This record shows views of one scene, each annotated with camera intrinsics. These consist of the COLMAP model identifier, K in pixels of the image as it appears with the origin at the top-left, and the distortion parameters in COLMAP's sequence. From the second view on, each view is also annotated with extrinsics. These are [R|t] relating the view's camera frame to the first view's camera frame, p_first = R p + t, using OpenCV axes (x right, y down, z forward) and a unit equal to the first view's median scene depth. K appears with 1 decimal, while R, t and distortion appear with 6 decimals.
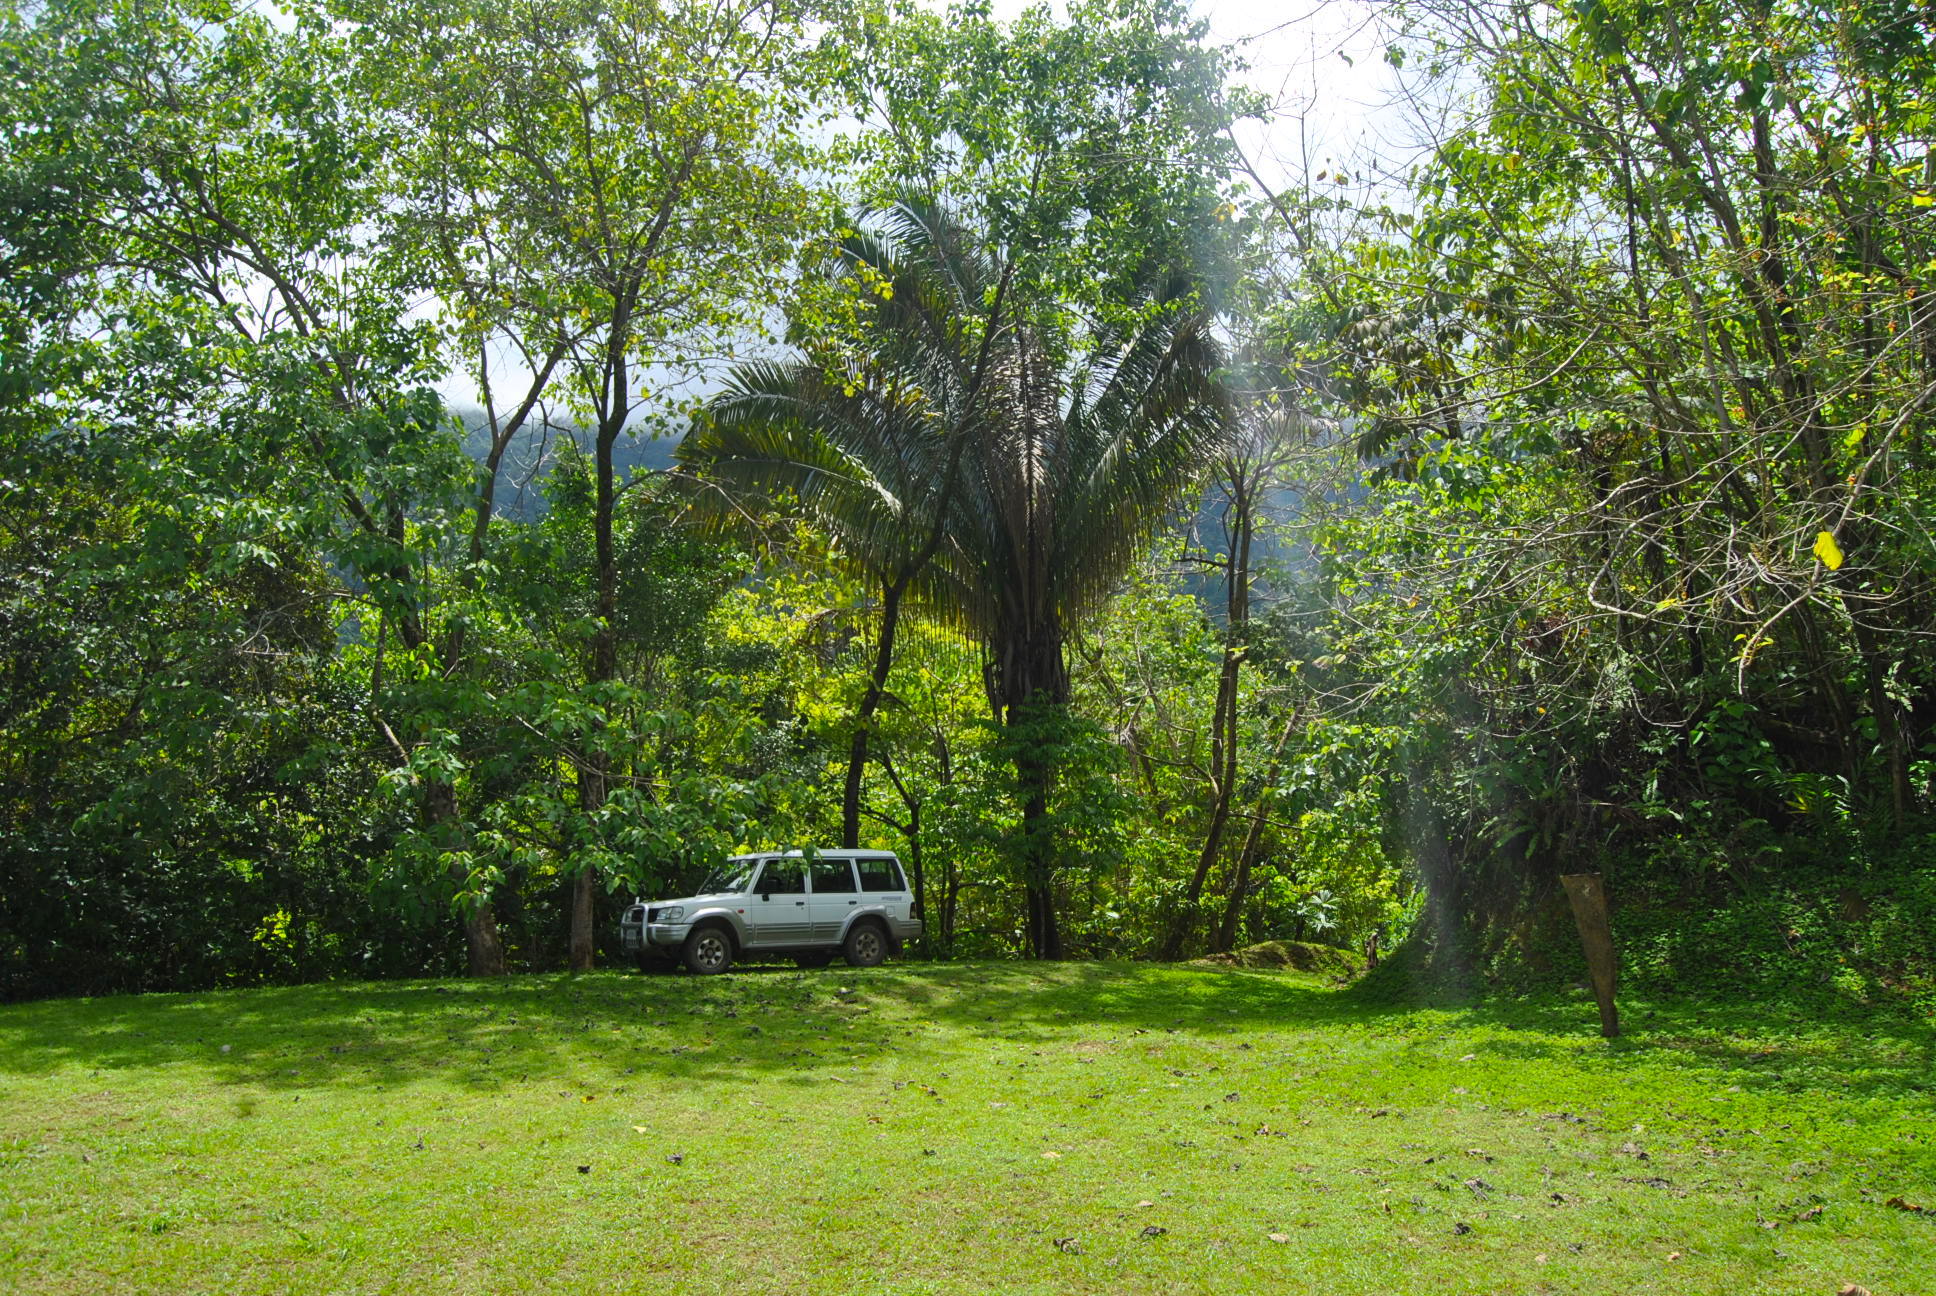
lens RADIAL K [[1474.0, 0, 968.0], [0, 1474.0, 648.0], [0, 0, 1]] dist [-0.006215, -0.000031]
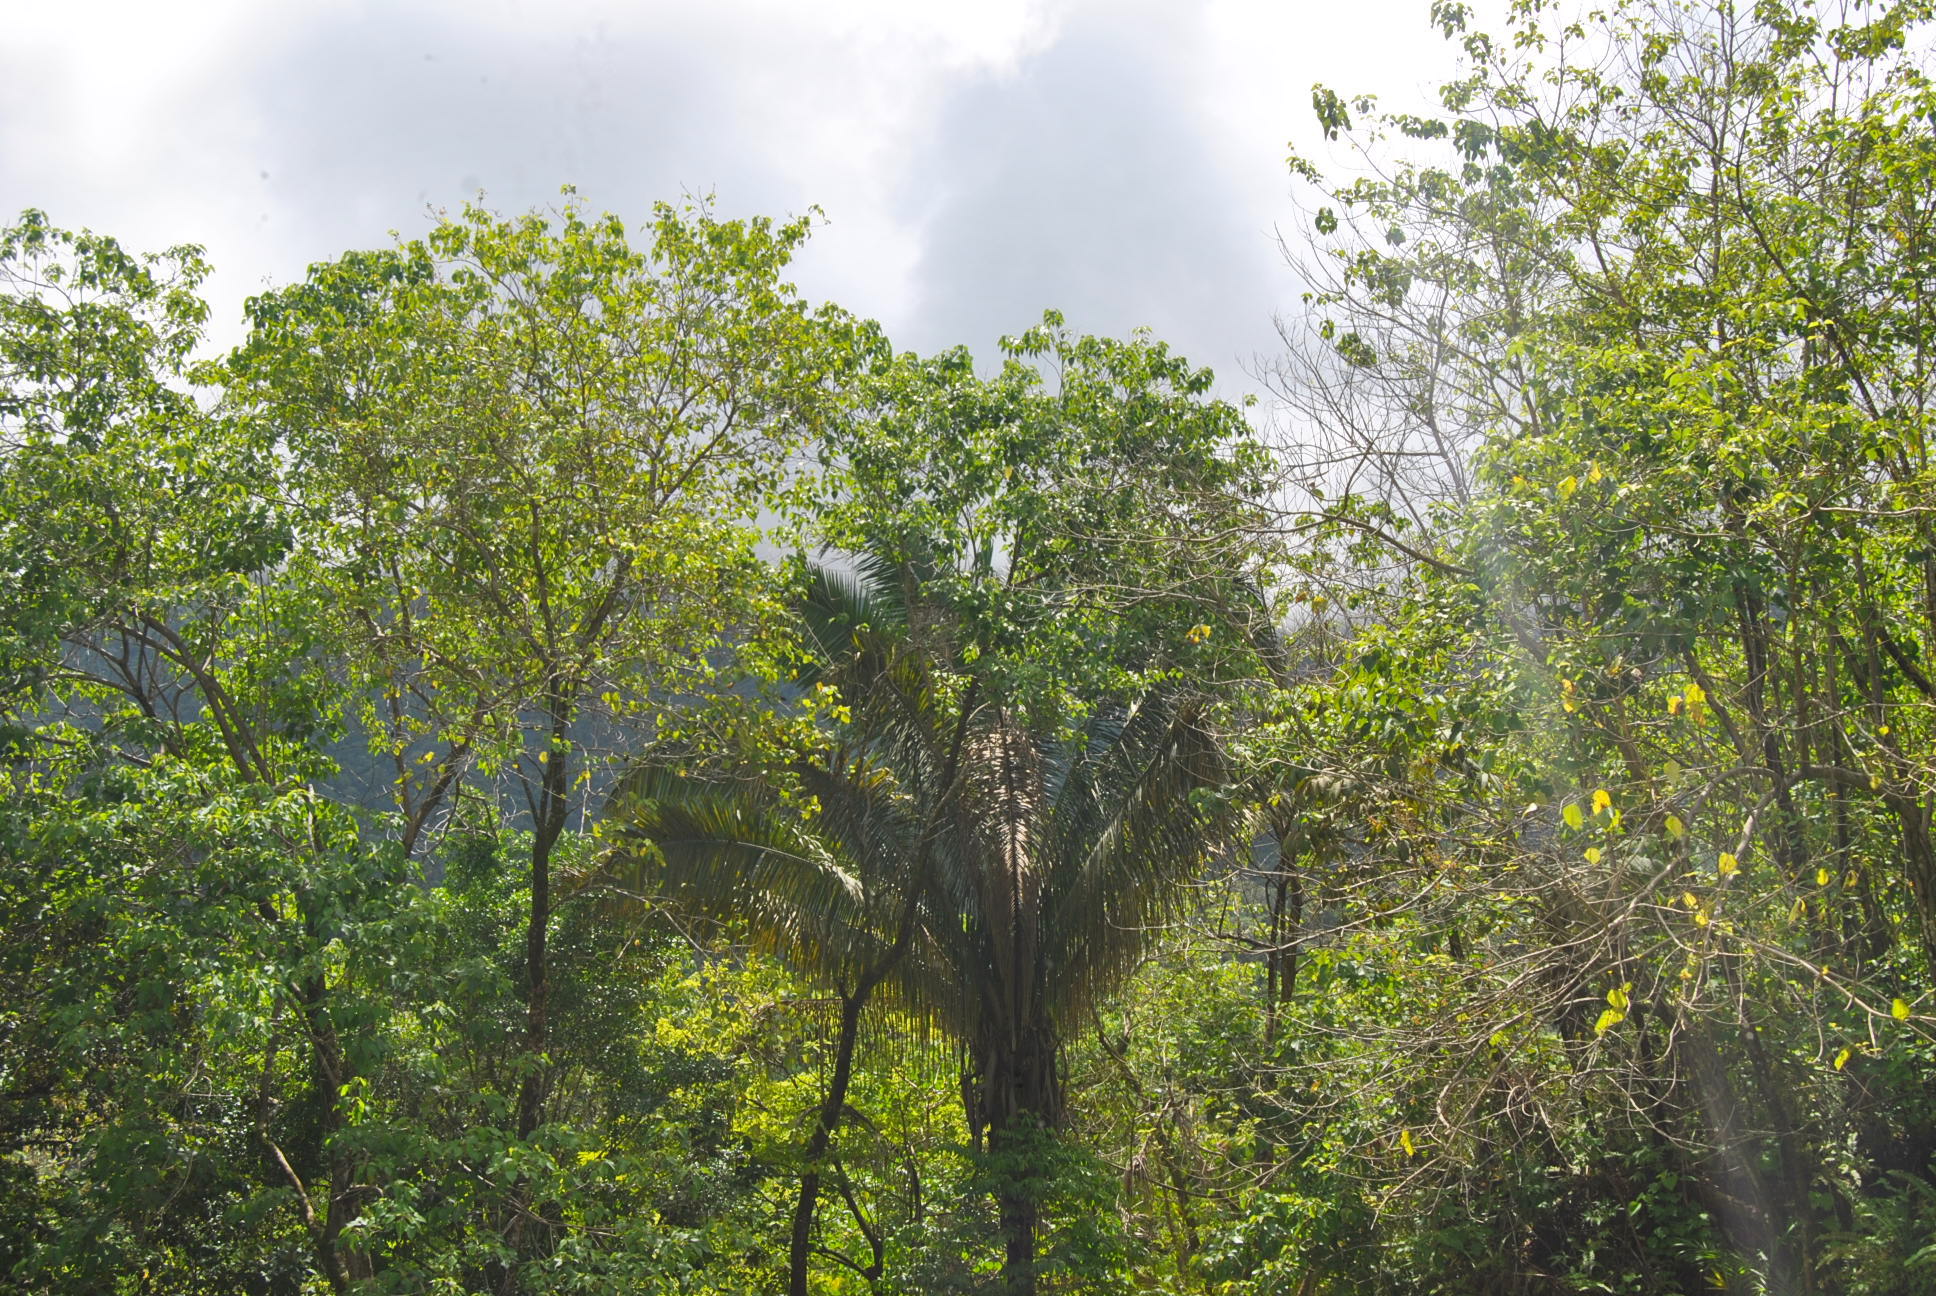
lens RADIAL K [[2741.2, 0, 968.0], [0, 2741.2, 648.0], [0, 0, 1]] dist [0.020795, 0.063300]
pose [[0.999687, 0.009545, -0.023105, 0.051547], [-0.011461, 0.996377, -0.084272, -0.107522], [0.022217, 0.084510, 0.996175, -0.626673]]
